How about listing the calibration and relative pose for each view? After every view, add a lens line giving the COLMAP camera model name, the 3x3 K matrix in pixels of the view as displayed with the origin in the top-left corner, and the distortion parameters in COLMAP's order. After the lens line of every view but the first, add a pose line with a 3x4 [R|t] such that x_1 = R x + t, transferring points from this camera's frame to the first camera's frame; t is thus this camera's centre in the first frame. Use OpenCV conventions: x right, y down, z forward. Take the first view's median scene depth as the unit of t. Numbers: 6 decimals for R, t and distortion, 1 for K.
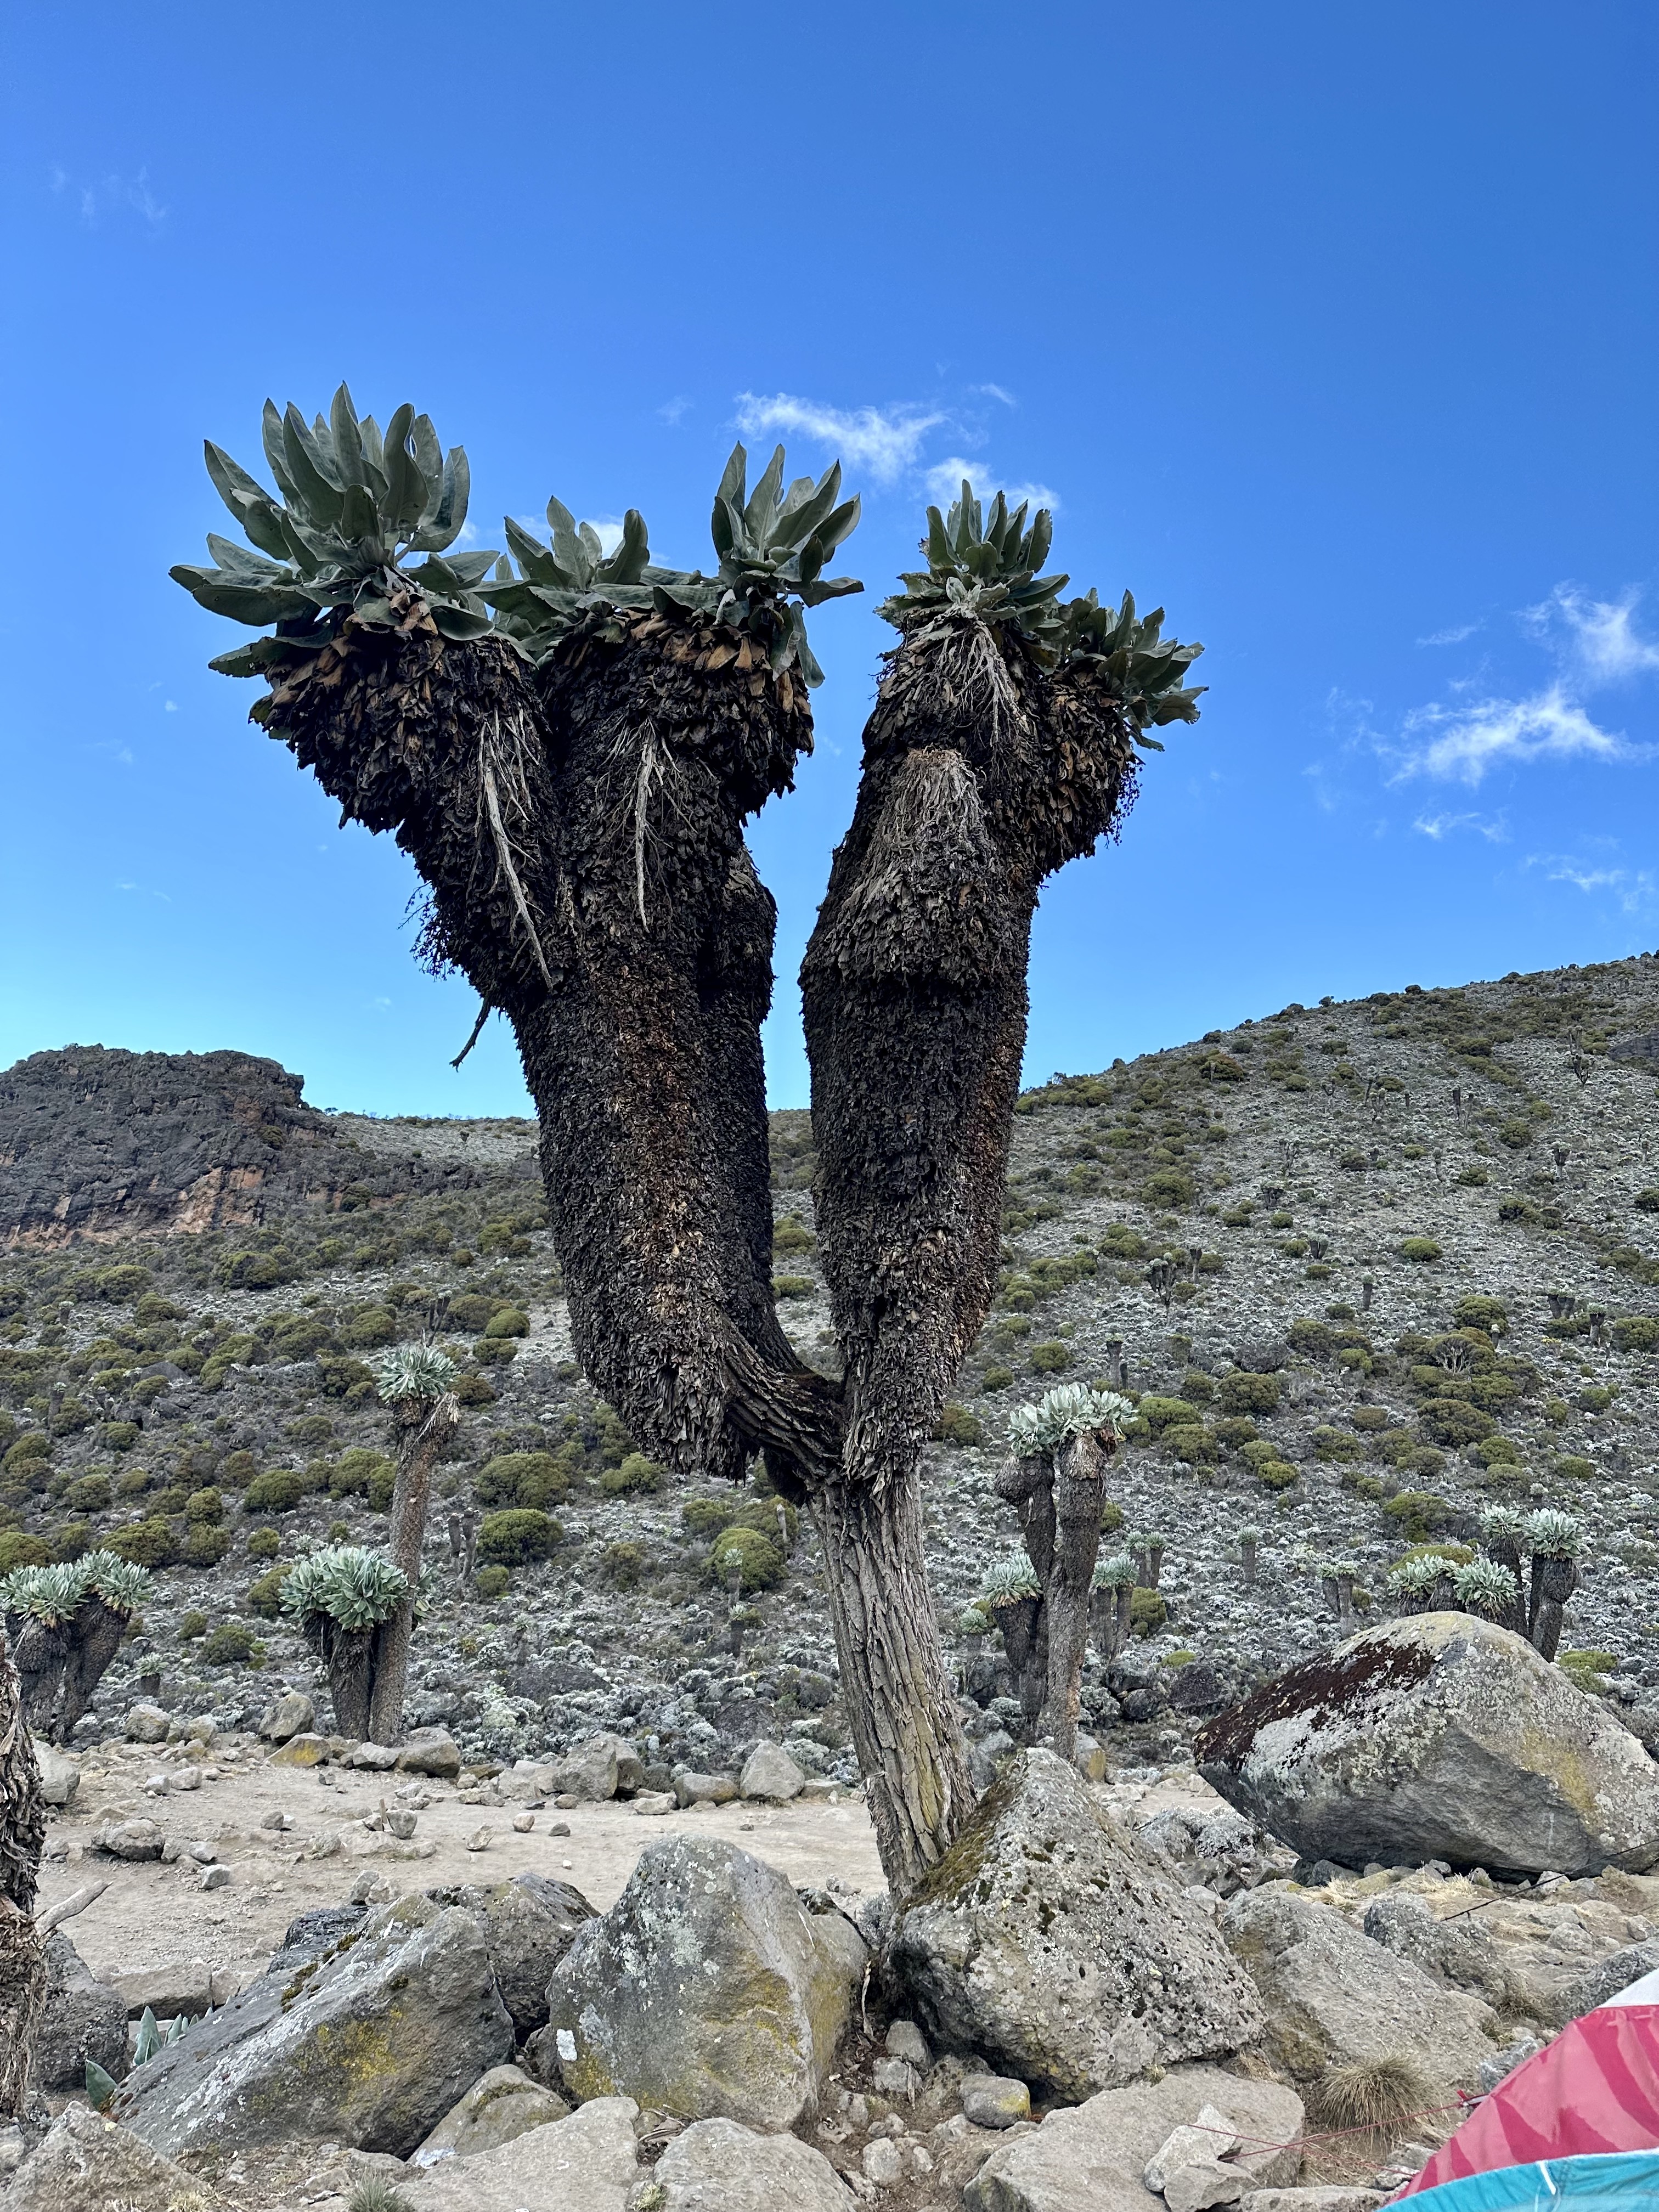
lens RADIAL K [[1512.1, 0, 829.5], [0, 1512.1, 1106.0], [0, 0, 1]] dist [0.092170, -0.124630]
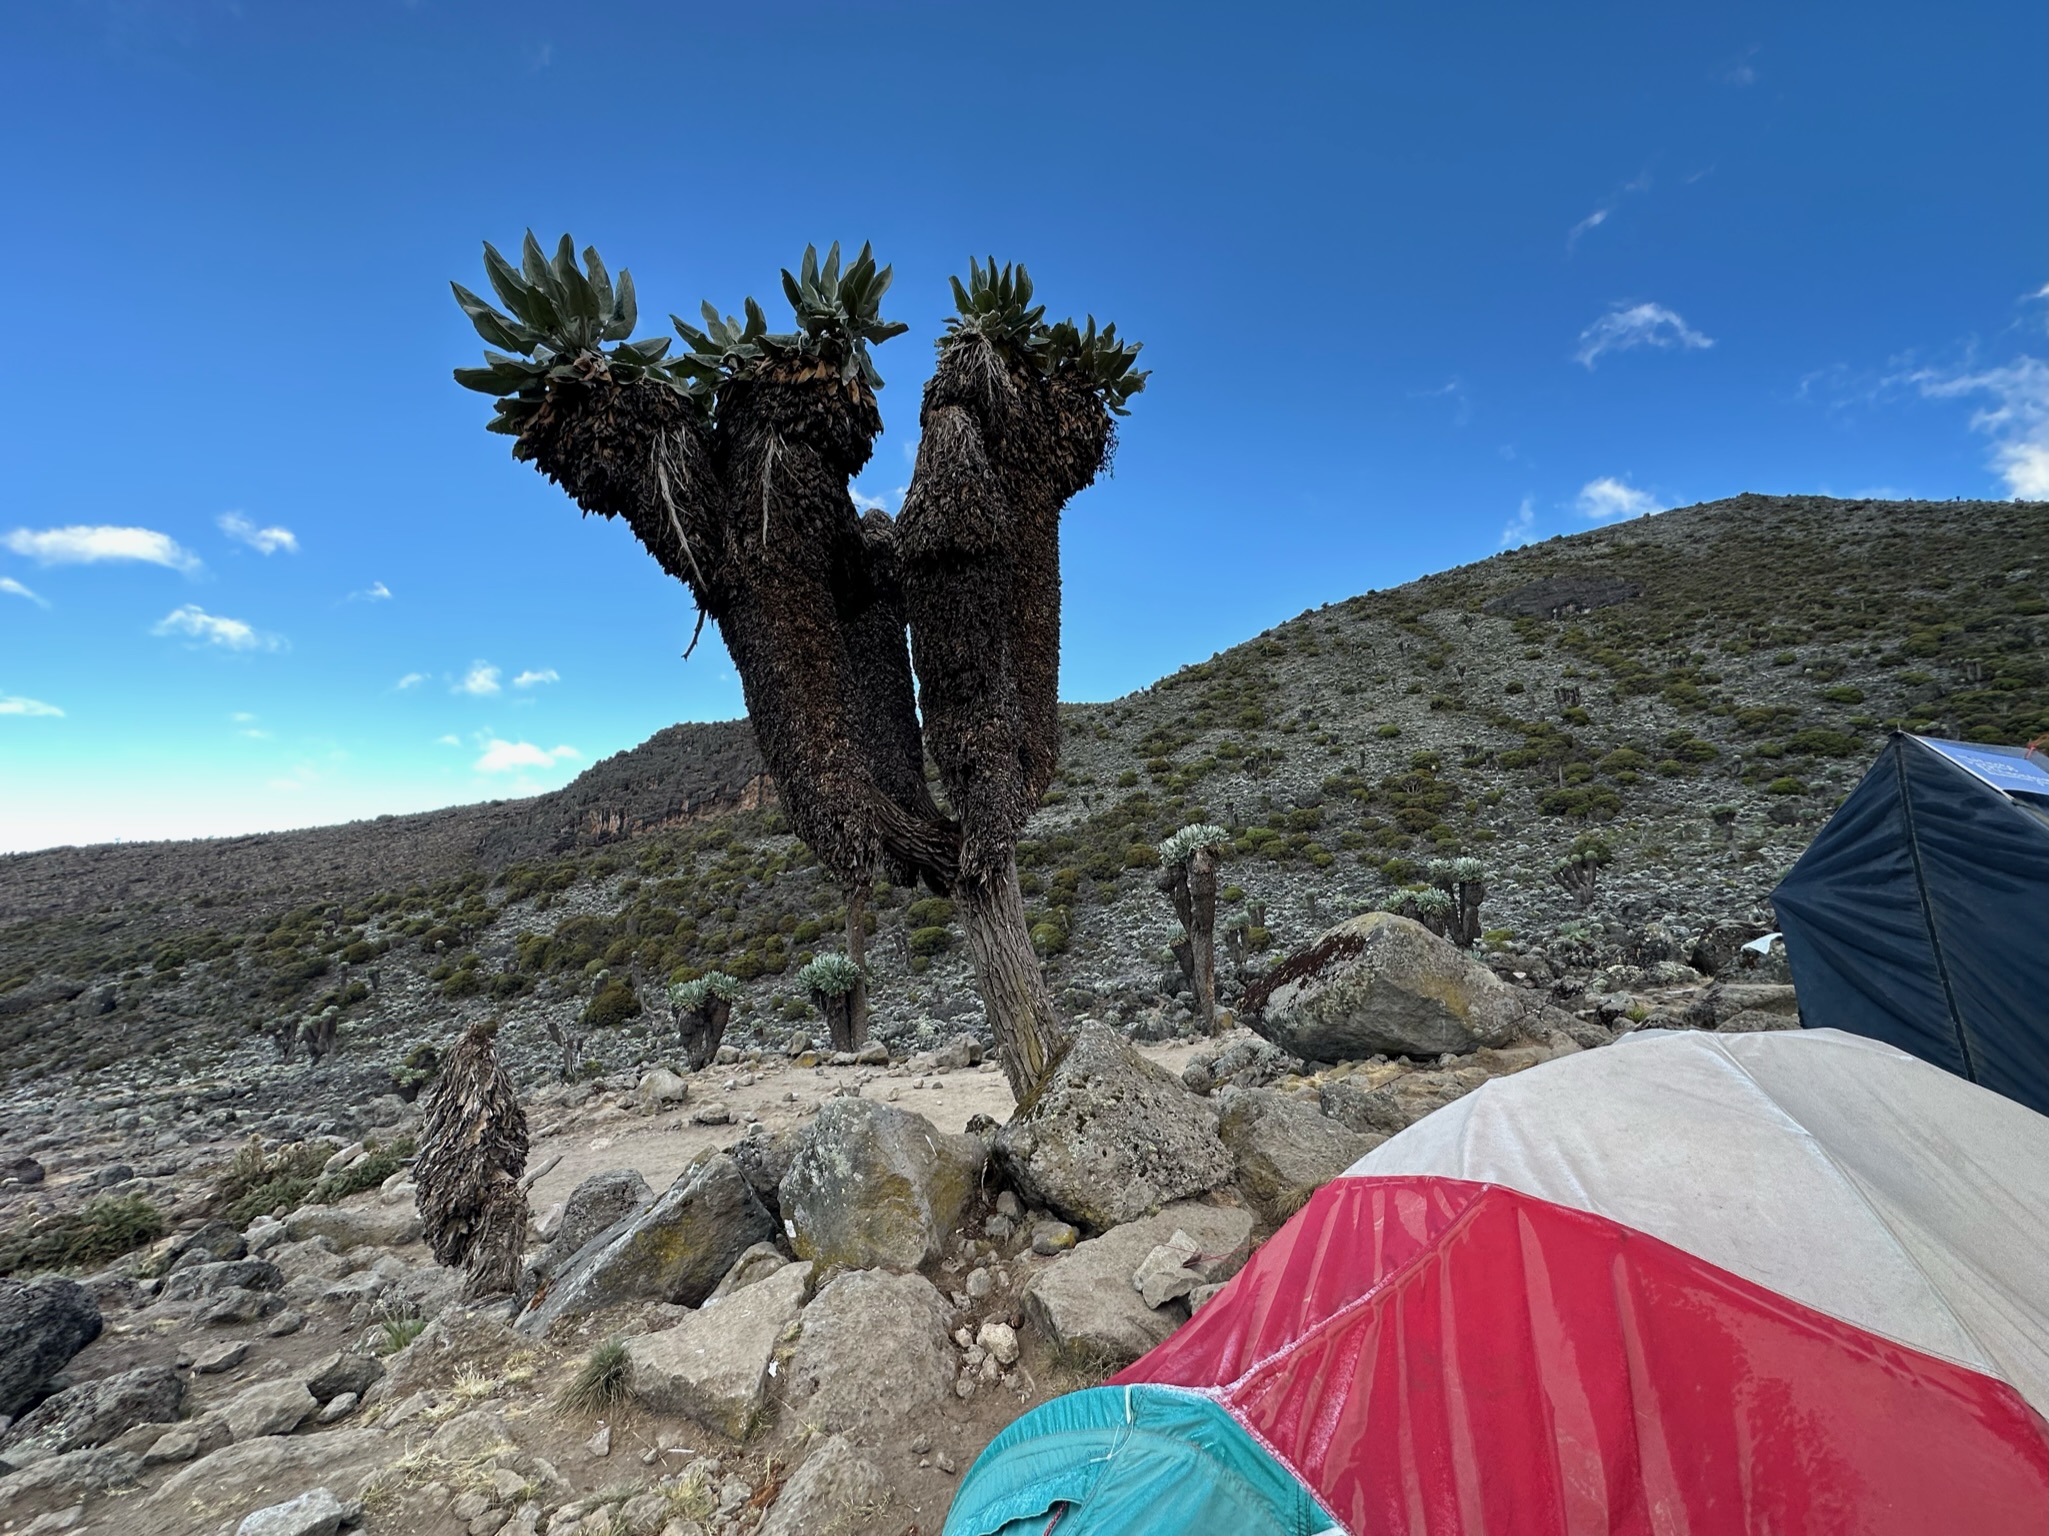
lens RADIAL K [[796.2, 0, 1024.5], [0, 796.2, 768.0], [0, 0, 1]] dist [0.015293, -0.031369]
pose [[0.988468, -0.134788, -0.069013, 0.119539], [0.139742, 0.987507, 0.072823, 0.060421], [0.058335, -0.081627, 0.994954, 0.127458]]
